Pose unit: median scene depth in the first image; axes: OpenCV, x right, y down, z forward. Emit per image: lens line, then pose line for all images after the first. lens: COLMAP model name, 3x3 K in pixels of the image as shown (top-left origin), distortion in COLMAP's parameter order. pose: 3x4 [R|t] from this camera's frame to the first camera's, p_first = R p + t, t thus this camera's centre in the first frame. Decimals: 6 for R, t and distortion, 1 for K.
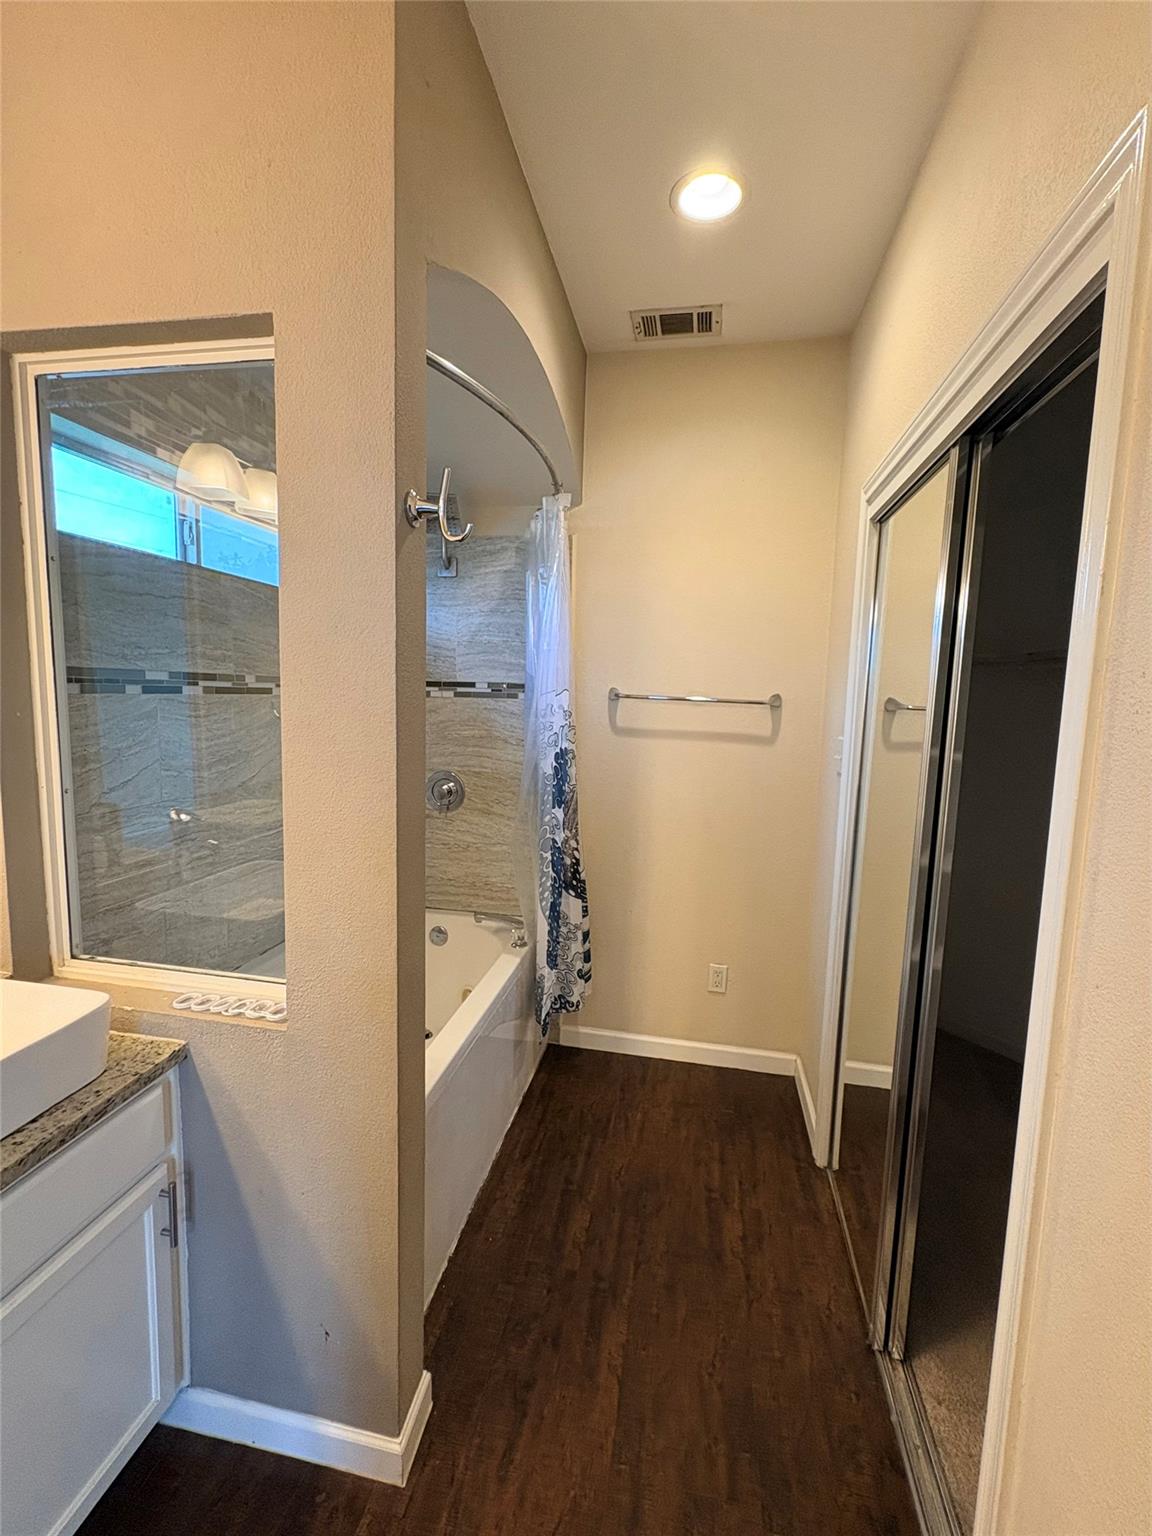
lens RADIAL K [[673.0, 0, 577.9], [0, 673.0, 766.6], [0, 0, 1]] dist [0.002489, 0.000955]
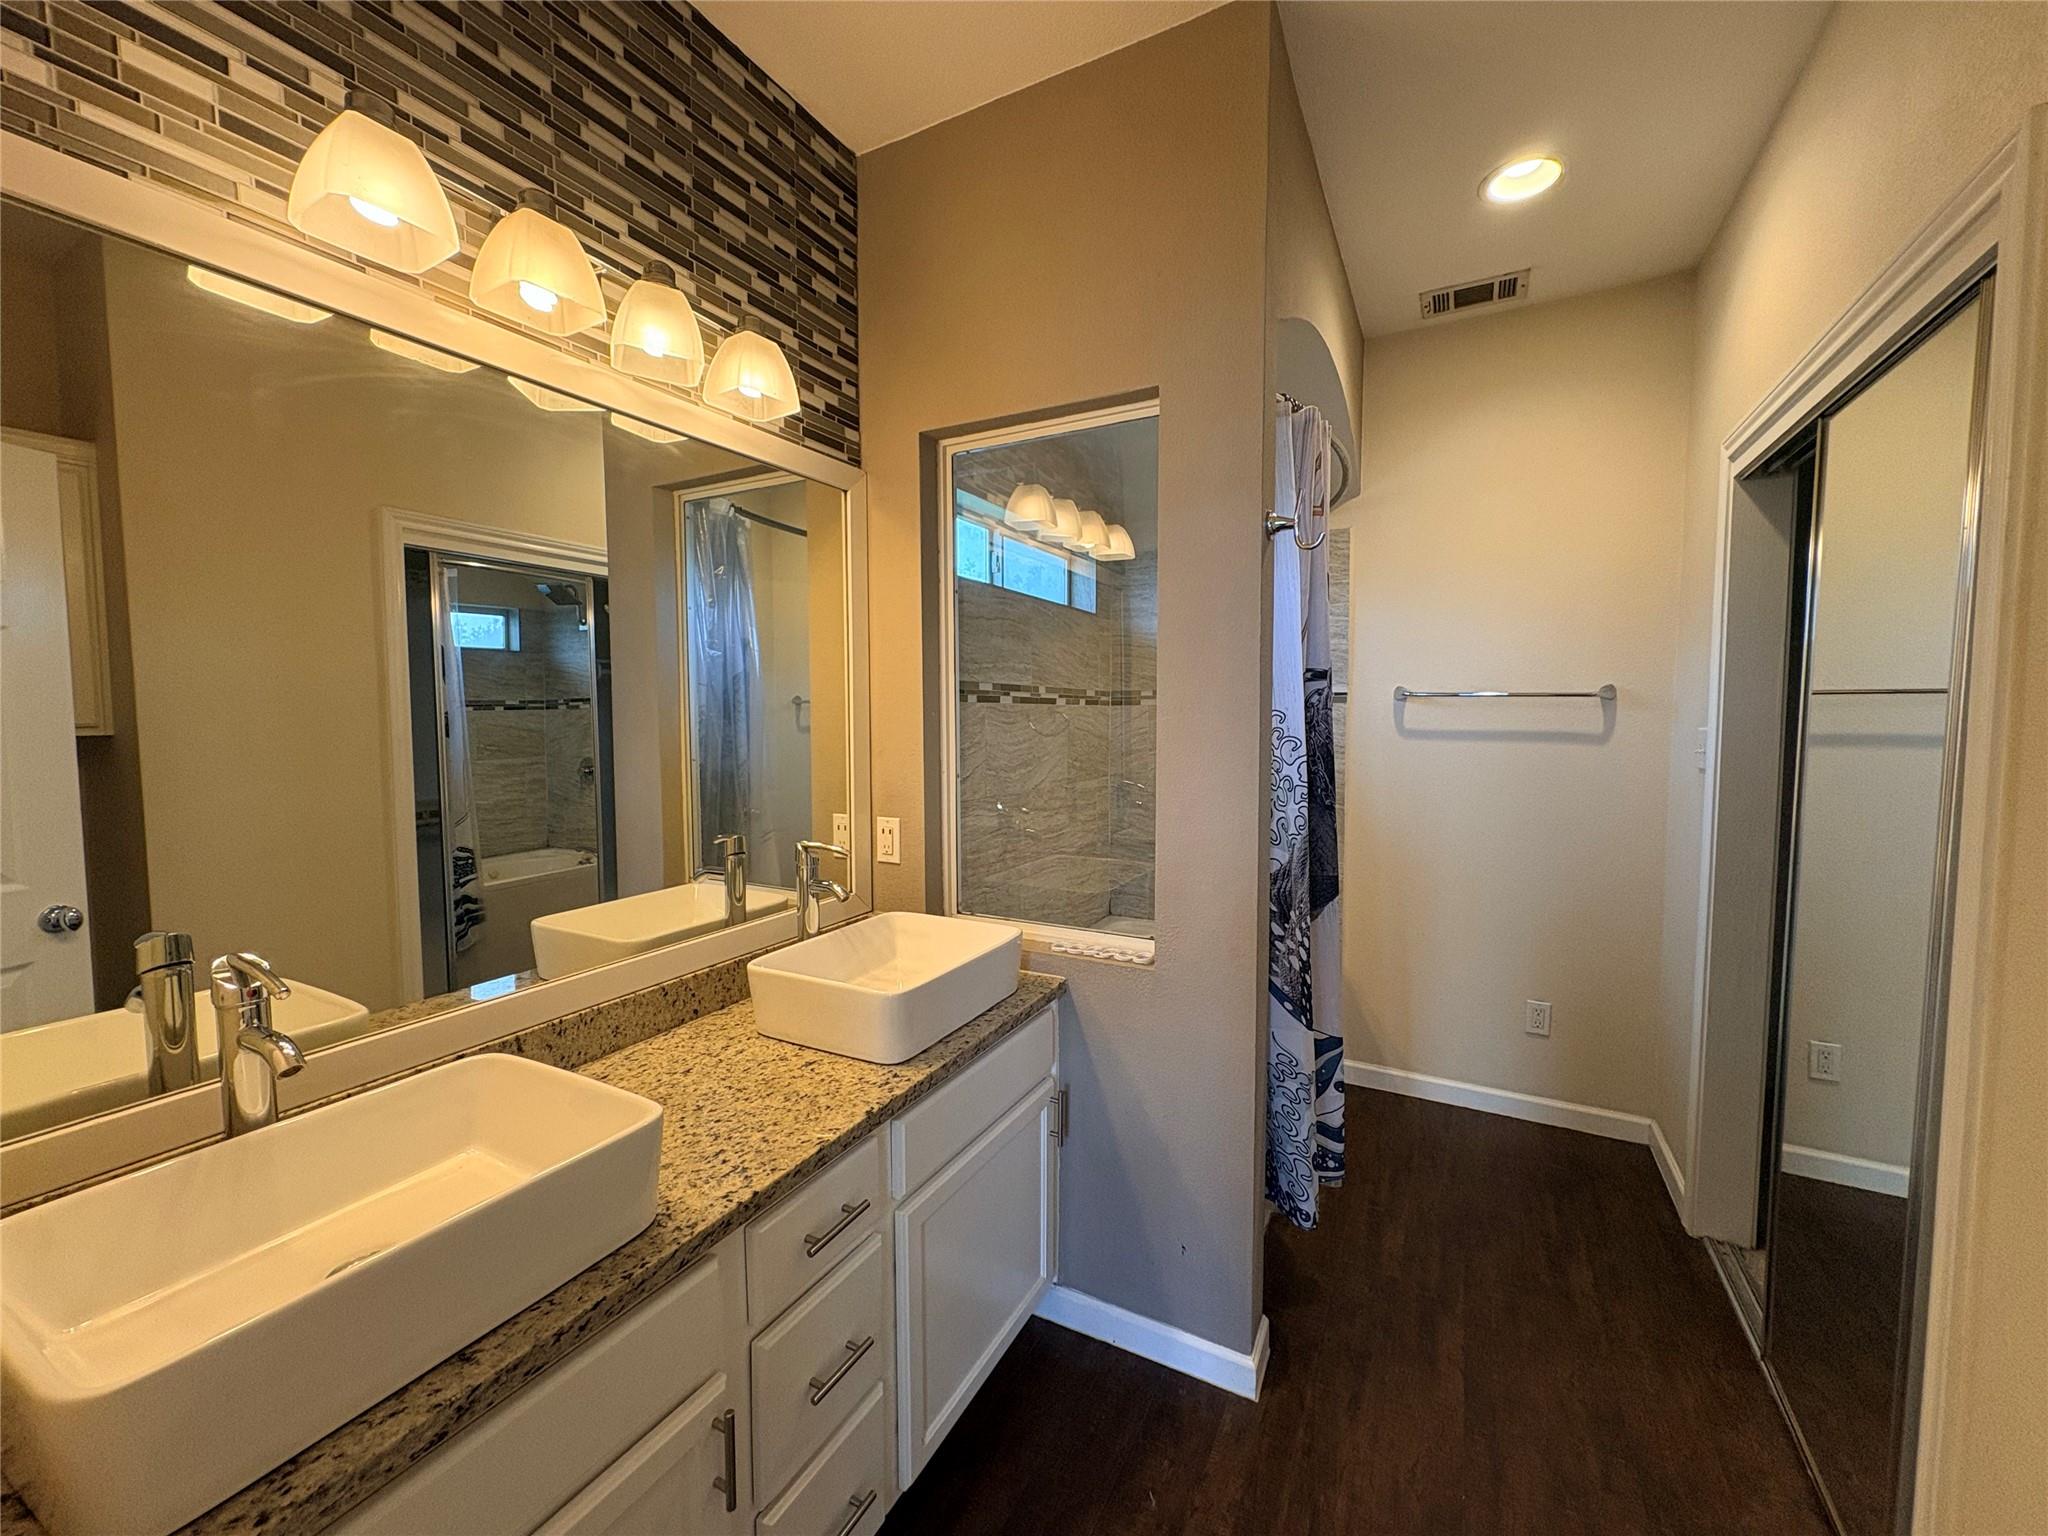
lens RADIAL K [[817.7, 0, 1022.5], [0, 817.7, 768.7], [0, 0, 1]] dist [-0.000624, 0.000520]
pose [[0.952458, -0.014156, -0.304341, -0.143519], [-0.001481, 0.998693, -0.051087, 0.076359], [0.304667, 0.049109, 0.951192, -0.304928]]
